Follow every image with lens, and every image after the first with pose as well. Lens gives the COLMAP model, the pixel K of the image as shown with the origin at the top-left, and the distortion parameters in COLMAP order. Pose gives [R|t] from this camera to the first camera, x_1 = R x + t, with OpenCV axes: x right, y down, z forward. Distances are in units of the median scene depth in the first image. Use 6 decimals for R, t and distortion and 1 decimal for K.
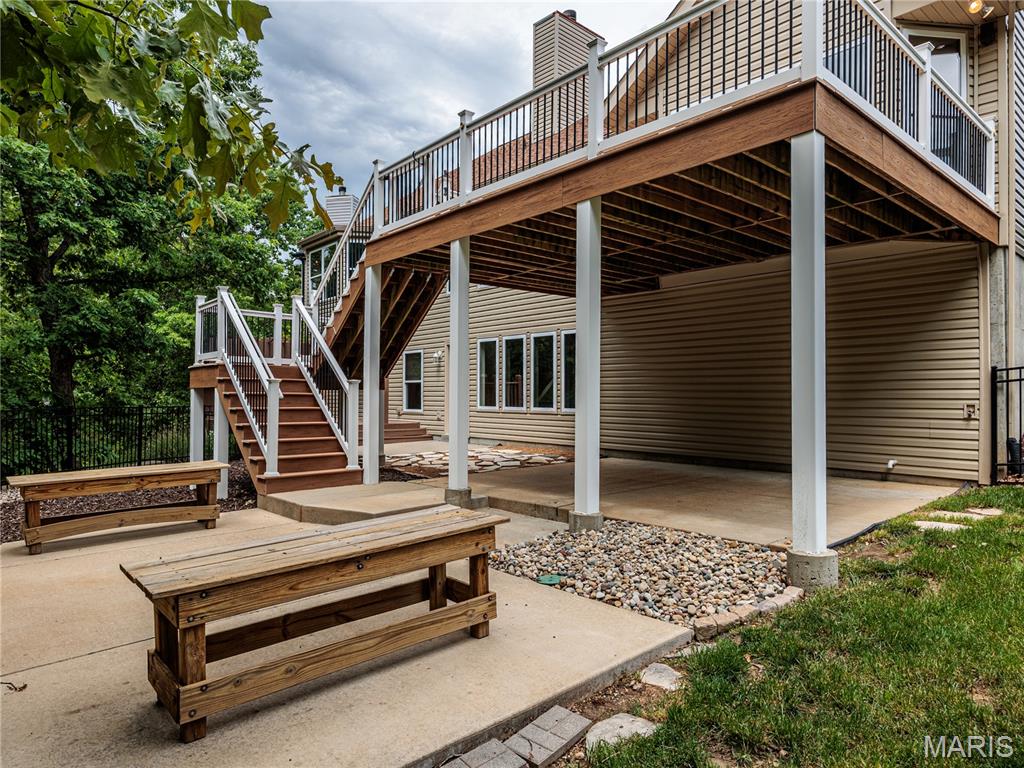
lens RADIAL K [[614.7, 0, 512.5], [0, 614.7, 379.4], [0, 0, 1]] dist [0.009531, -0.010304]
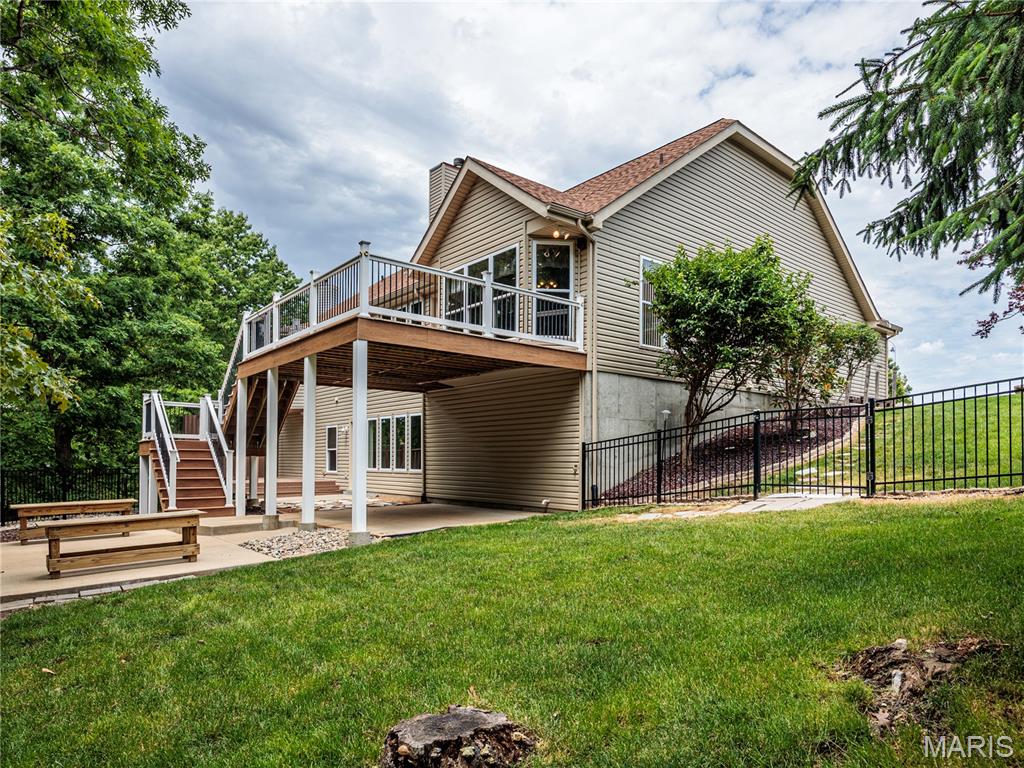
lens RADIAL K [[607.7, 0, 515.2], [0, 607.7, 446.0], [0, 0, 1]] dist [0.001071, -0.003920]
pose [[0.999465, -0.002093, -0.032636, 0.466839], [0.002215, 0.999991, 0.003694, -0.012711], [0.032628, -0.003764, 0.999460, -0.478548]]
